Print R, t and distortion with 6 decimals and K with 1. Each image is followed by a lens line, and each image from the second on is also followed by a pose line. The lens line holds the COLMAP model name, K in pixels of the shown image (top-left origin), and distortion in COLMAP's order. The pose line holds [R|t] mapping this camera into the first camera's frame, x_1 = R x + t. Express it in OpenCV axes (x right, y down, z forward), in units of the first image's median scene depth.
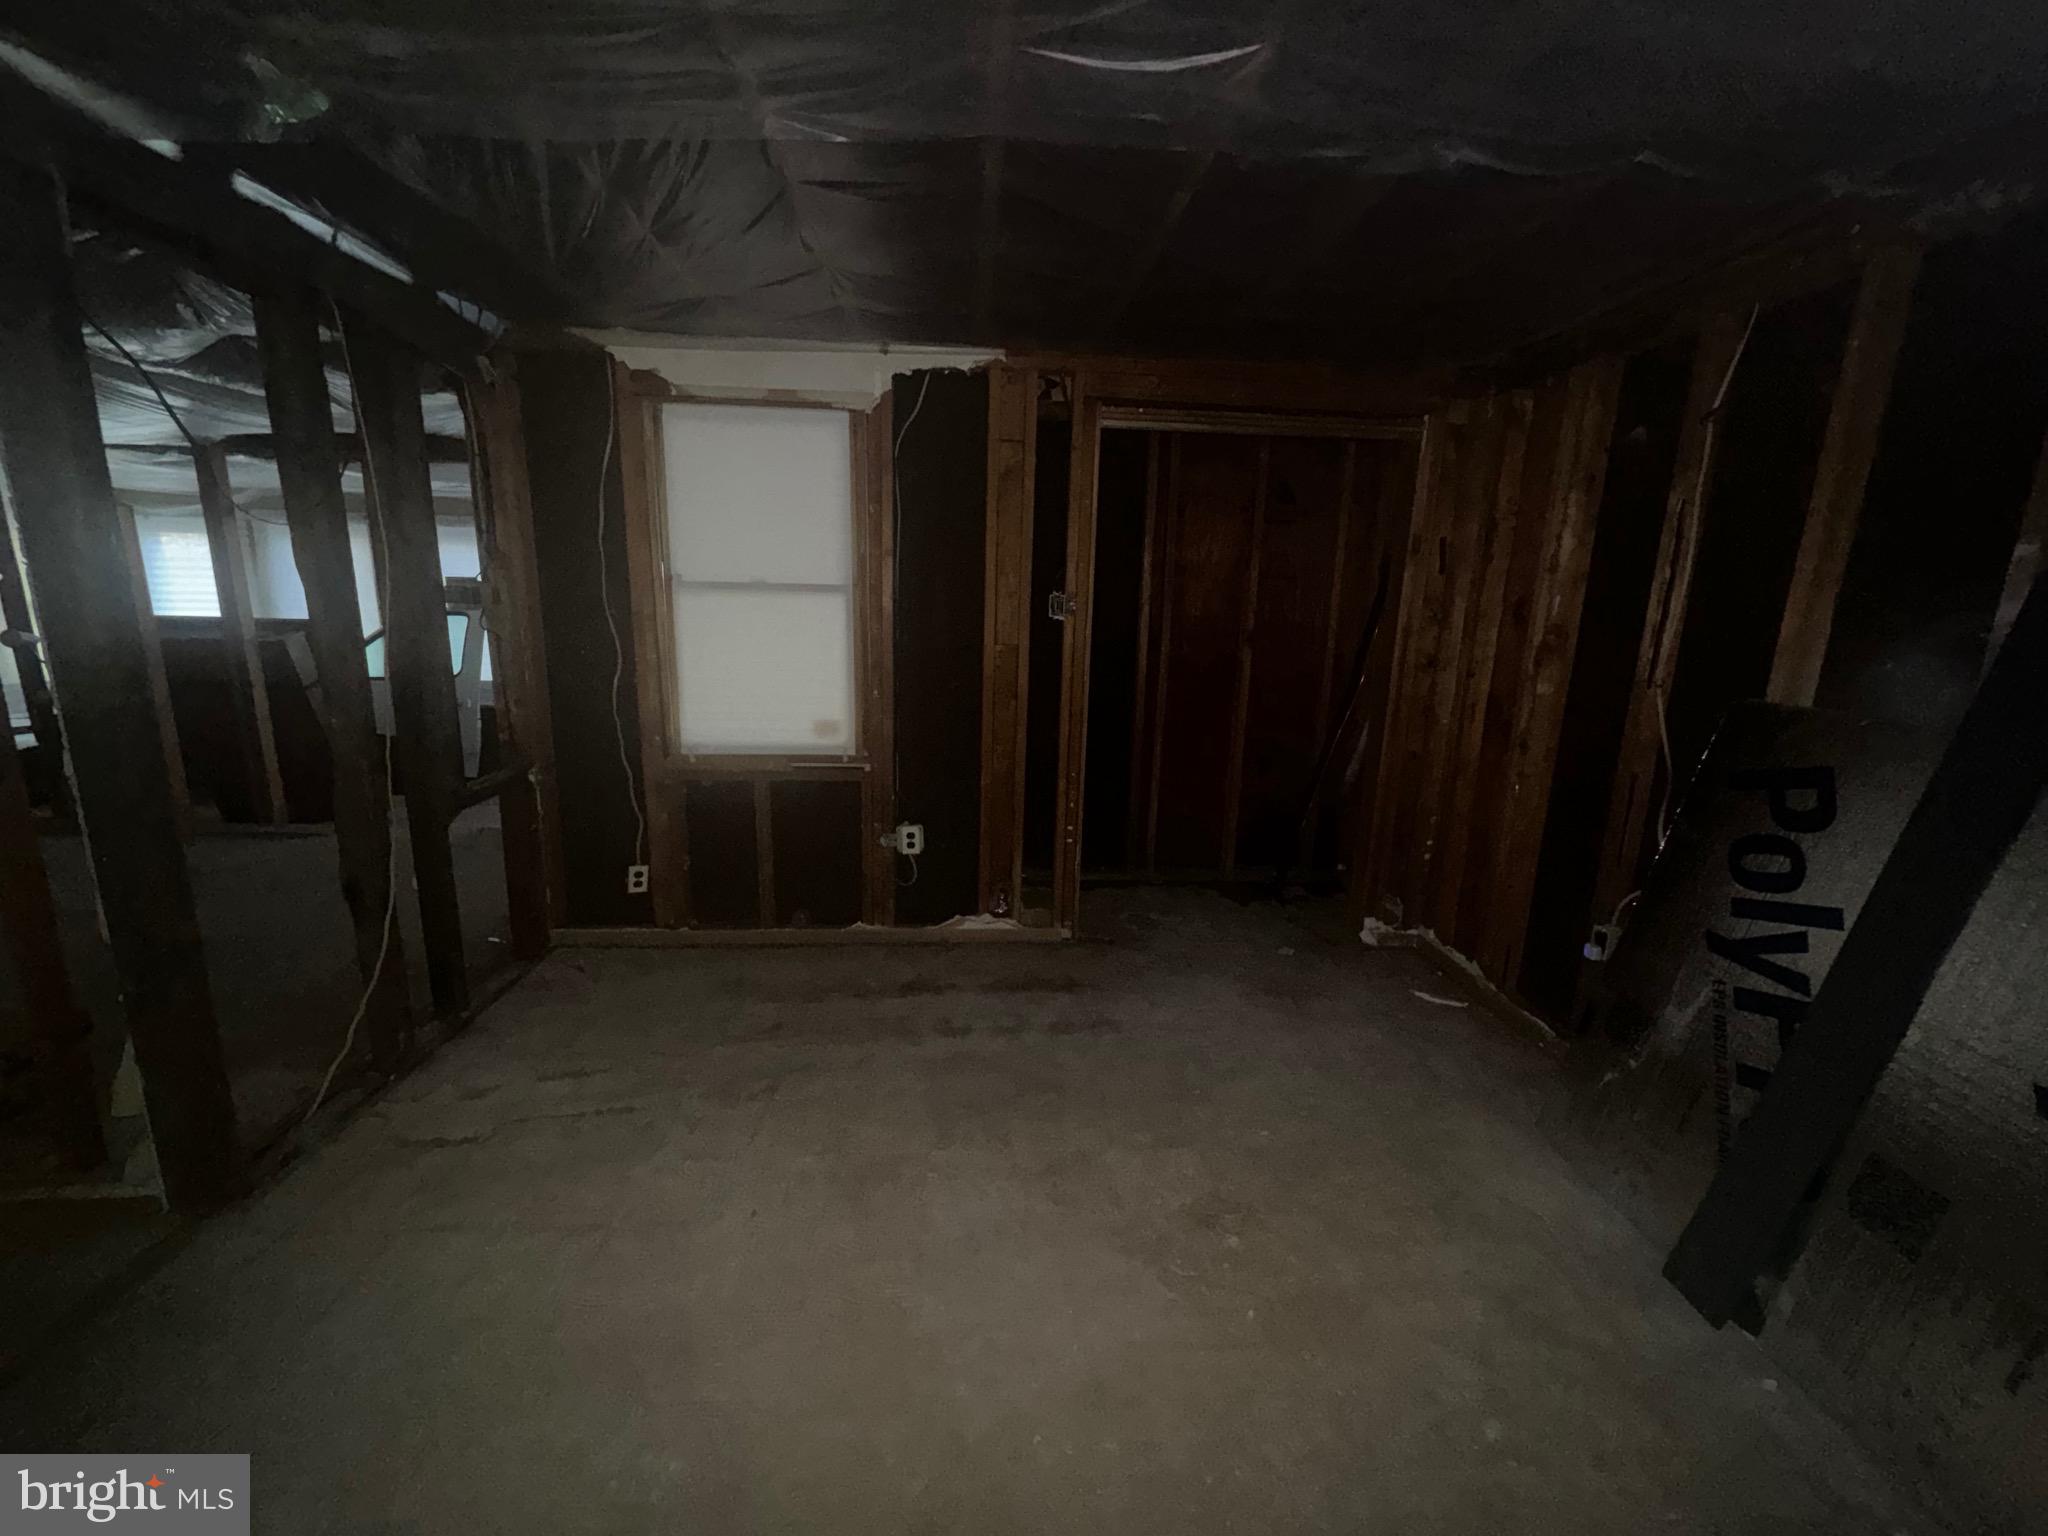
lens RADIAL K [[815.1, 0, 1018.0], [0, 815.1, 778.0], [0, 0, 1]] dist [-0.003158, 0.001126]
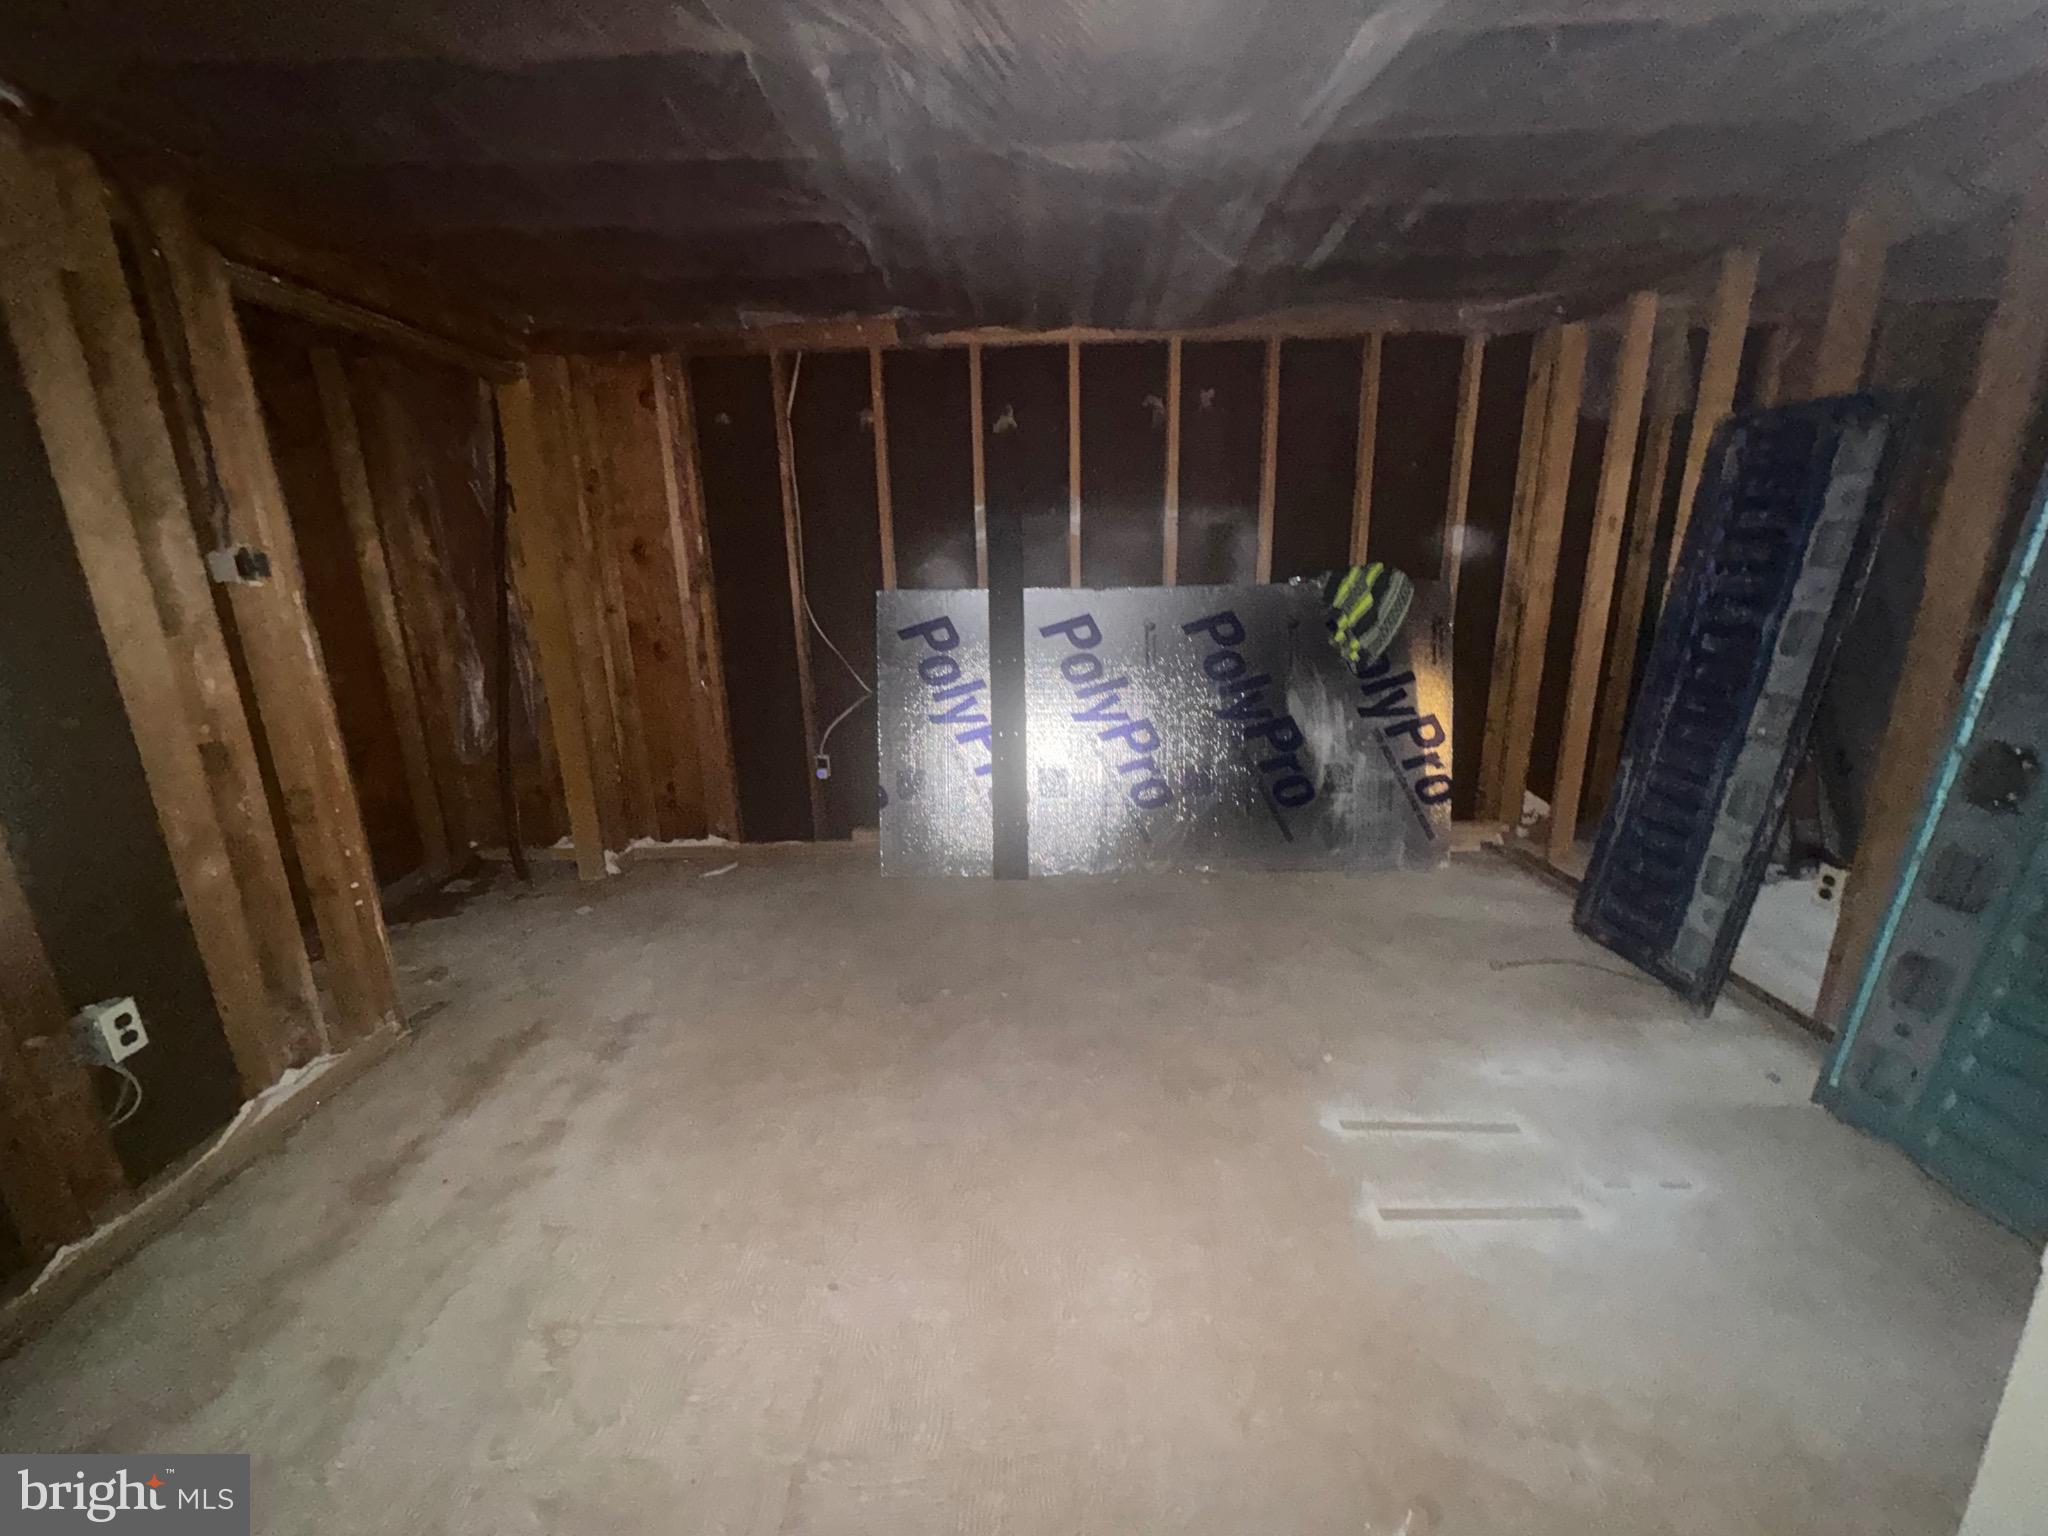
lens RADIAL K [[815.1, 0, 1023.9], [0, 815.1, 766.3], [0, 0, 1]] dist [-0.003158, 0.001126]
pose [[0.073279, -0.283549, 0.956154, -0.683737], [0.247545, 0.933900, 0.257978, -0.093133], [-0.966101, 0.217787, 0.138626, 0.415479]]
